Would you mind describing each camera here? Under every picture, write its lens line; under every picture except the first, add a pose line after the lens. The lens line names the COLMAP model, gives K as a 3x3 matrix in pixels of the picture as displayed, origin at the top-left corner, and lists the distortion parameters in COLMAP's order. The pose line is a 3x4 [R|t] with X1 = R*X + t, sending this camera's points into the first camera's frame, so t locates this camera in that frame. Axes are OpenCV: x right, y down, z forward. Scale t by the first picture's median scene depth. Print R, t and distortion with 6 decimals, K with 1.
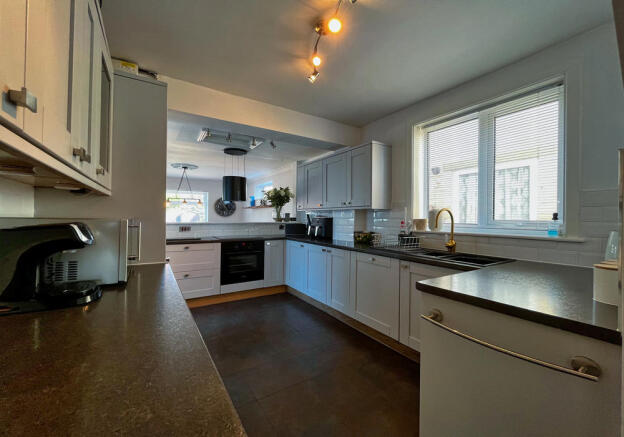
lens RADIAL K [[254.4, 0, 311.6], [0, 254.4, 217.8], [0, 0, 1]] dist [0.003631, 0.000075]
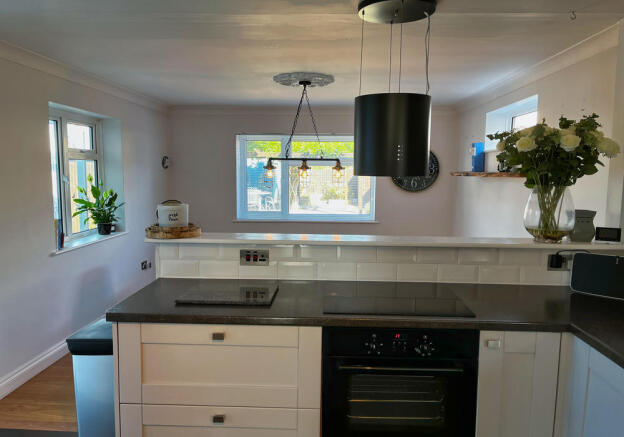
lens RADIAL K [[475.8, 0, 314.5], [0, 475.8, 223.5], [0, 0, 1]] dist [0.061353, -0.045643]
pose [[0.823110, 0.066309, -0.563998, -0.040521], [-0.004869, 0.993947, 0.109751, -0.063322], [0.567861, -0.087590, 0.818451, 0.410251]]
